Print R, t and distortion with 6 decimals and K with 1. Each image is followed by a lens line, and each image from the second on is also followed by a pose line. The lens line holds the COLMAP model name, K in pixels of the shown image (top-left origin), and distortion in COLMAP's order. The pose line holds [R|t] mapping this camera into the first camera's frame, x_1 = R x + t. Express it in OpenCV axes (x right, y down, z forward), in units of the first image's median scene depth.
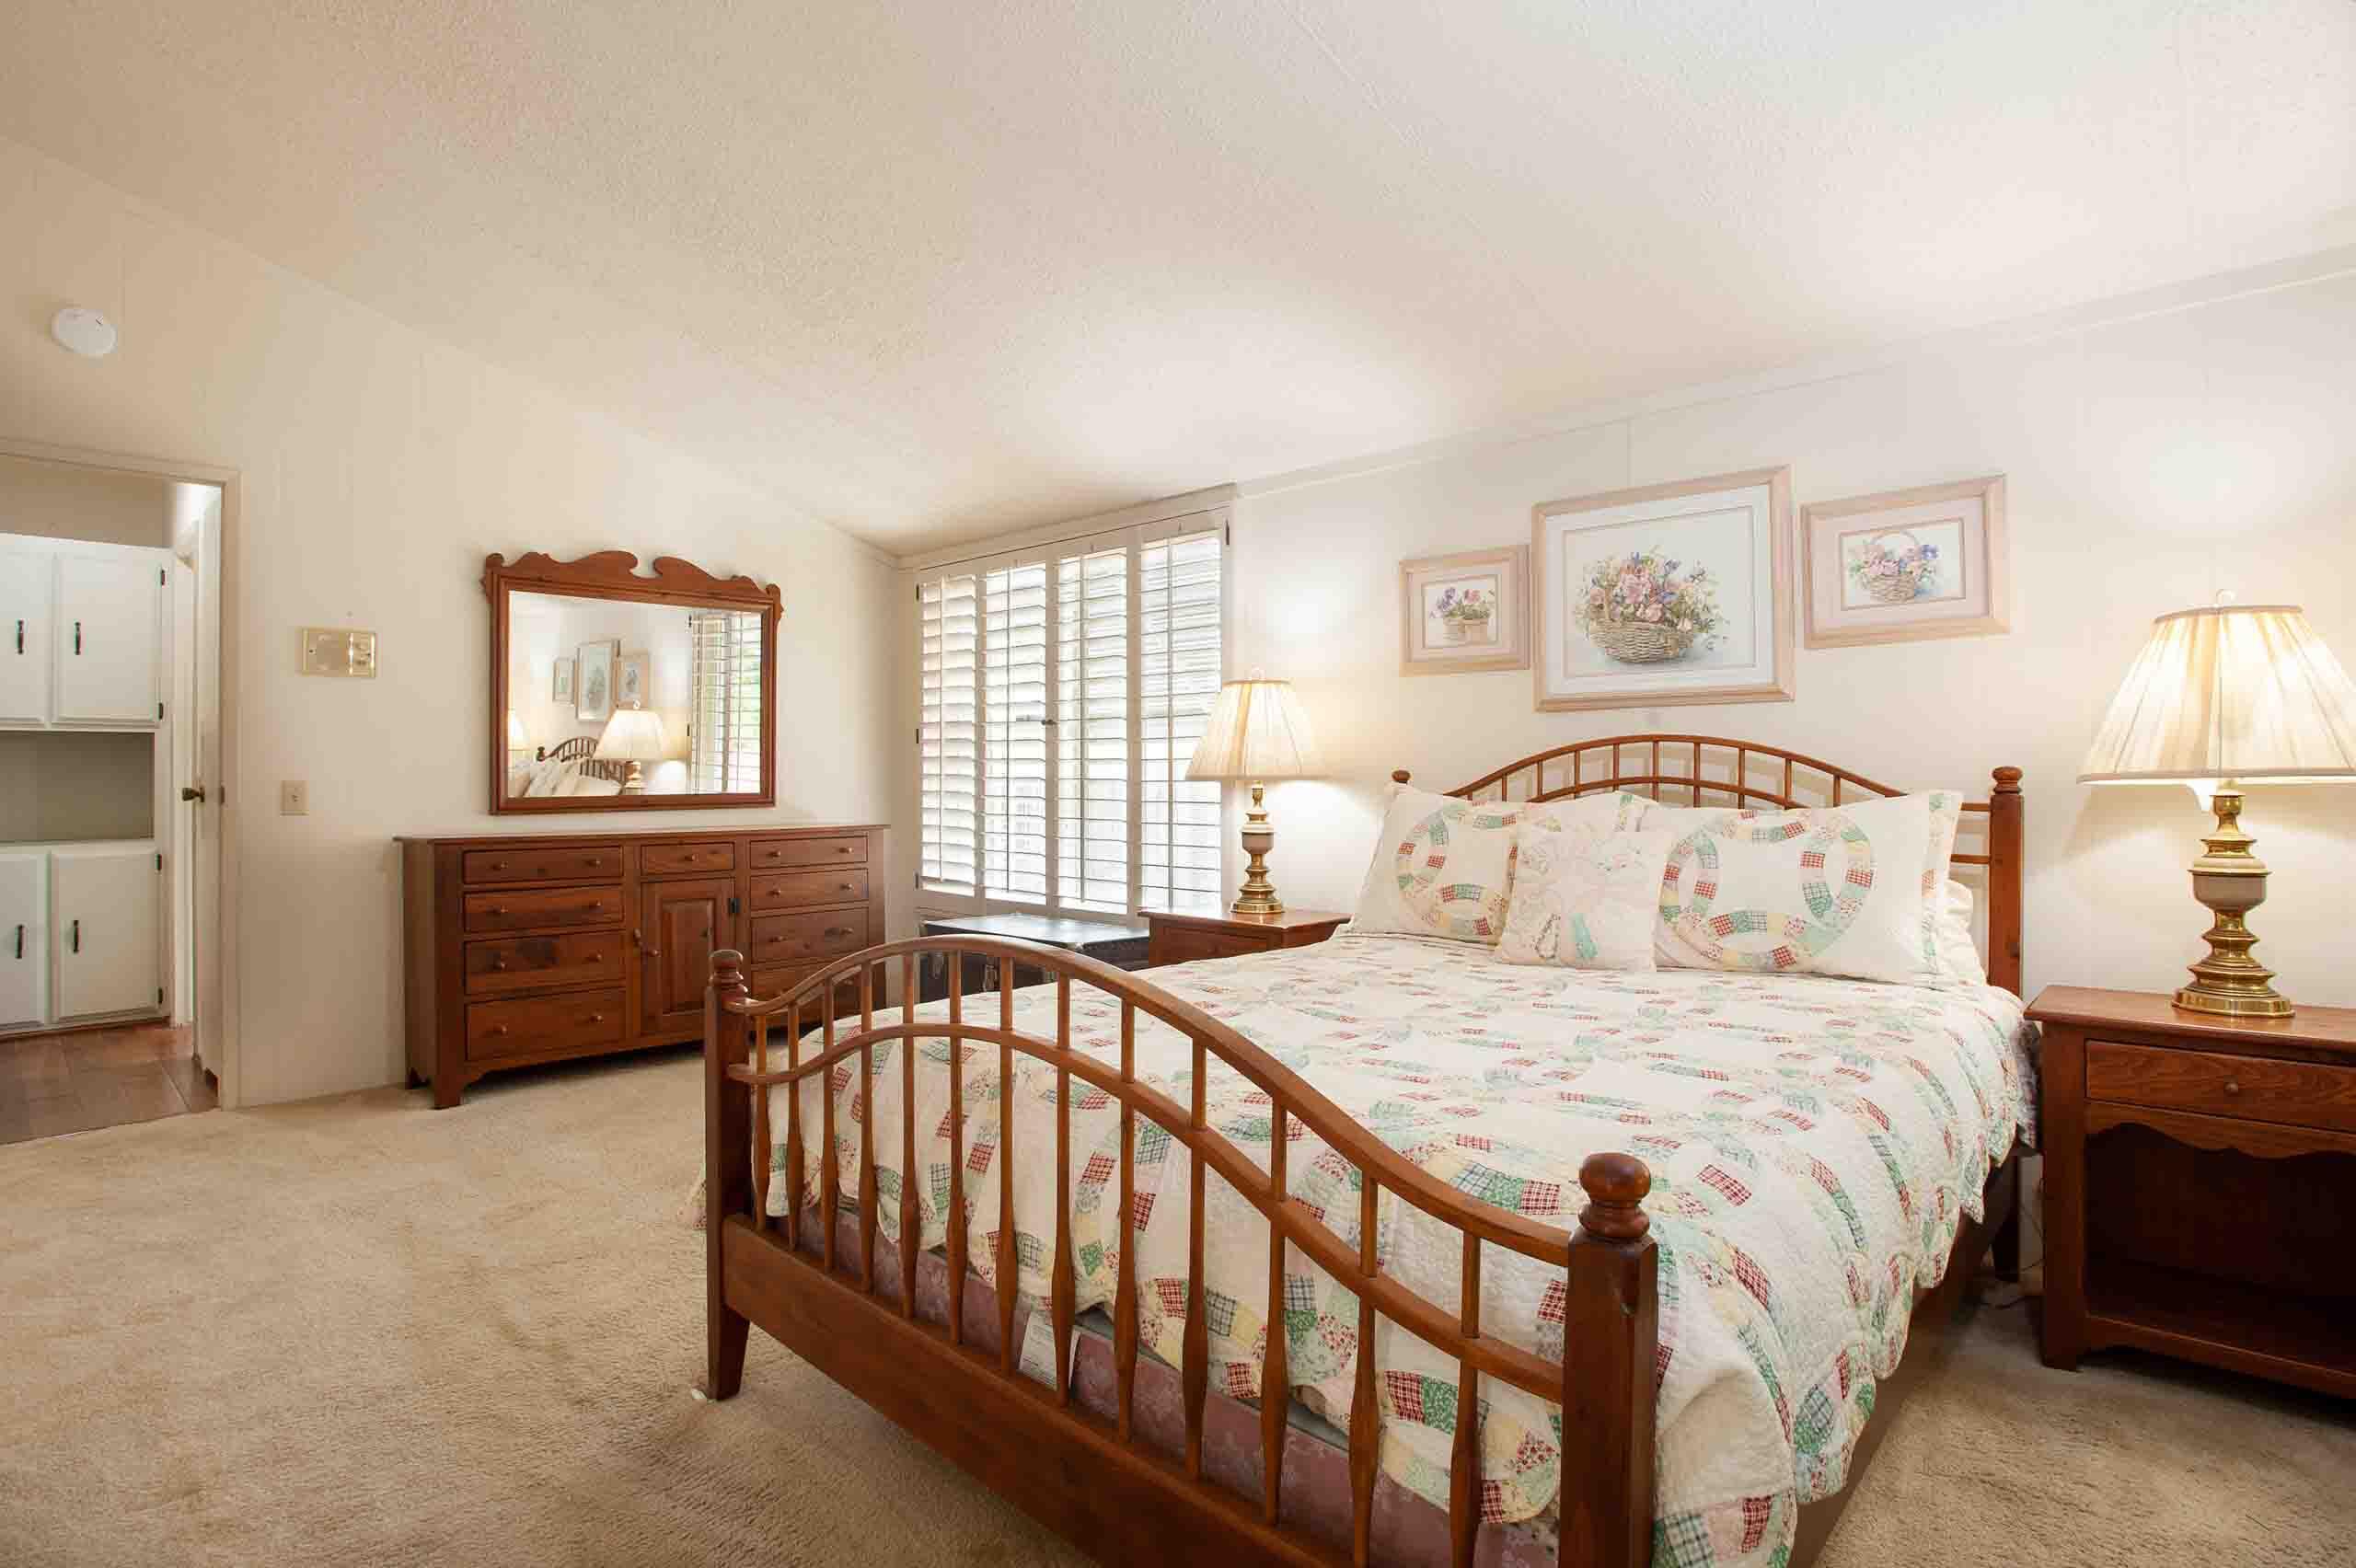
lens RADIAL K [[1223.3, 0, 1189.9], [0, 1223.3, 779.3], [0, 0, 1]] dist [-0.001006, -0.000007]
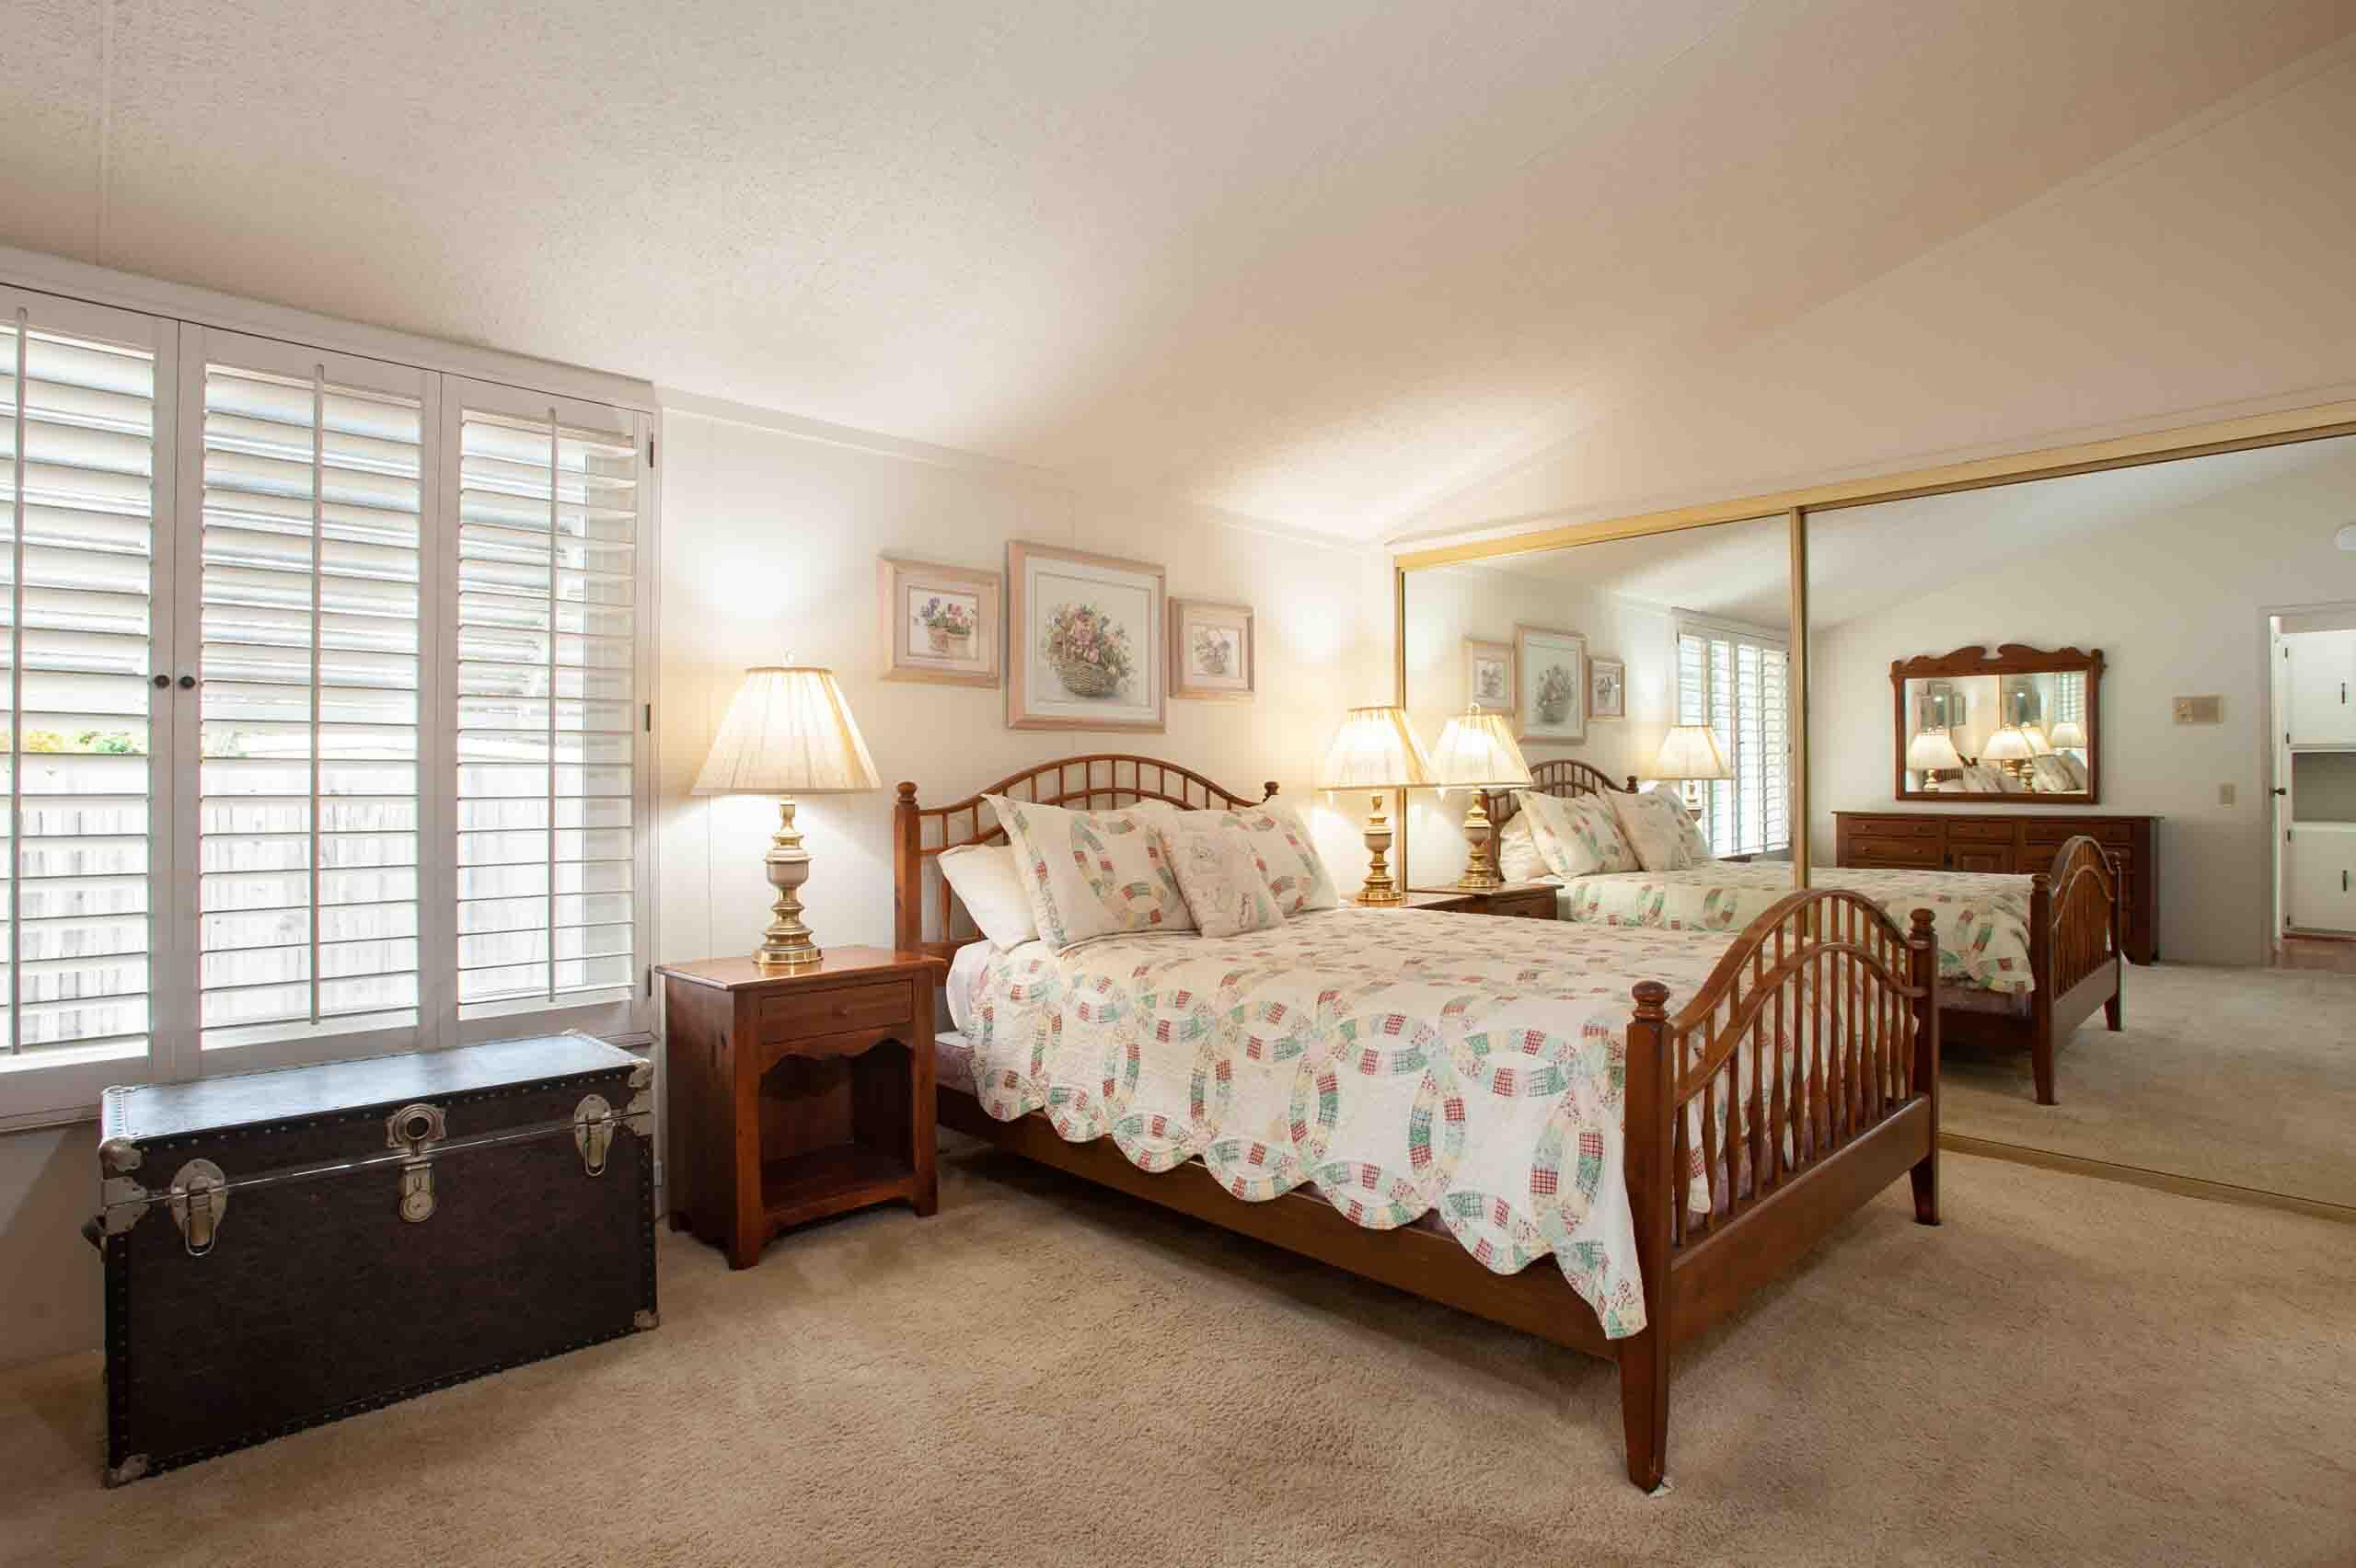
lens RADIAL K [[1223.3, 0, 1189.9], [0, 1223.3, 779.3], [0, 0, 1]] dist [-0.001006, -0.000007]
pose [[0.061042, 0.006670, 0.998113, -0.774332], [0.007367, 0.999947, -0.007133, -0.001227], [-0.998108, 0.007789, 0.060990, 0.750678]]
